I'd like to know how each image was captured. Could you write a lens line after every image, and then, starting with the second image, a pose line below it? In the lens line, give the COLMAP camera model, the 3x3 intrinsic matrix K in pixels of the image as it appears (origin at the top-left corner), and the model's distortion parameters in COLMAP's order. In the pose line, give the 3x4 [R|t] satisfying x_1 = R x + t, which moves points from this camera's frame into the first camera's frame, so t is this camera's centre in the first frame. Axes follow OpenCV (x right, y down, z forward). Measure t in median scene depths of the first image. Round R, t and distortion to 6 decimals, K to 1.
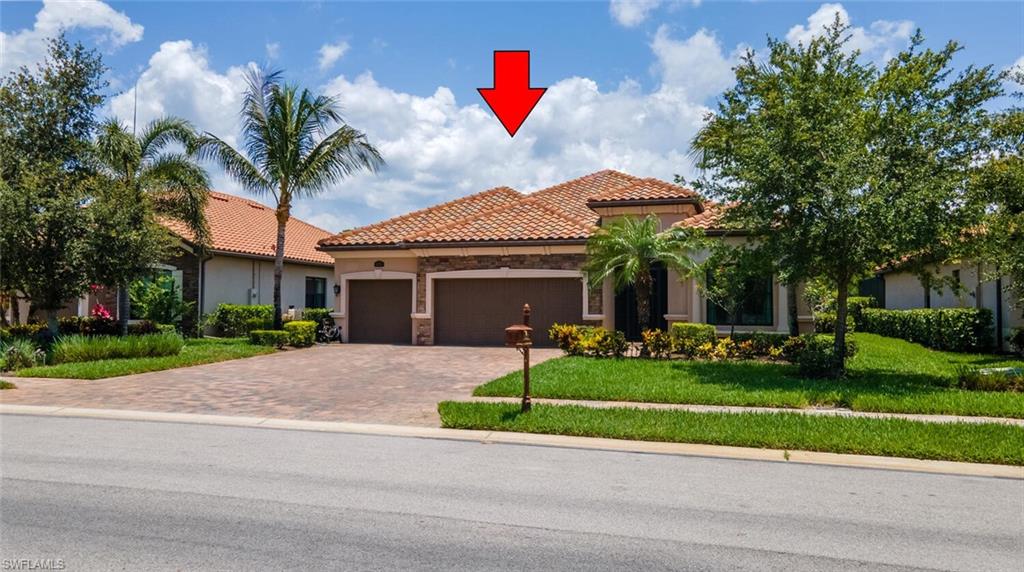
lens RADIAL K [[746.1, 0, 512.1], [0, 746.1, 307.6], [0, 0, 1]] dist [-0.000570, -0.001611]
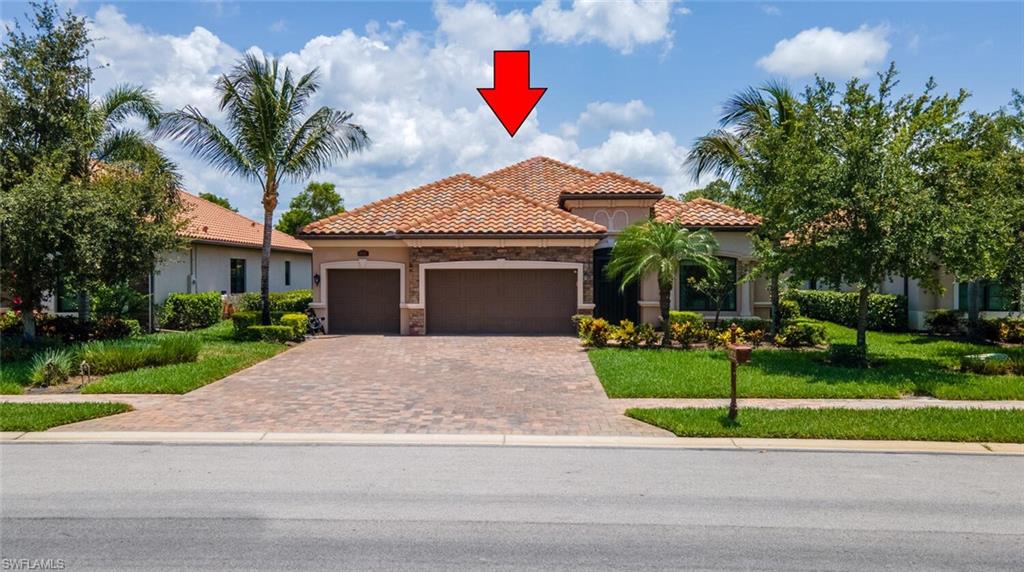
lens RADIAL K [[753.7, 0, 512.0], [0, 753.7, 286.0], [0, 0, 1]] dist [-0.002883, 0.073865]
pose [[0.964074, -0.009898, 0.265451, -0.264702], [0.004147, 0.999745, 0.022216, -0.038319], [-0.265603, -0.020317, 0.963868, -0.009655]]
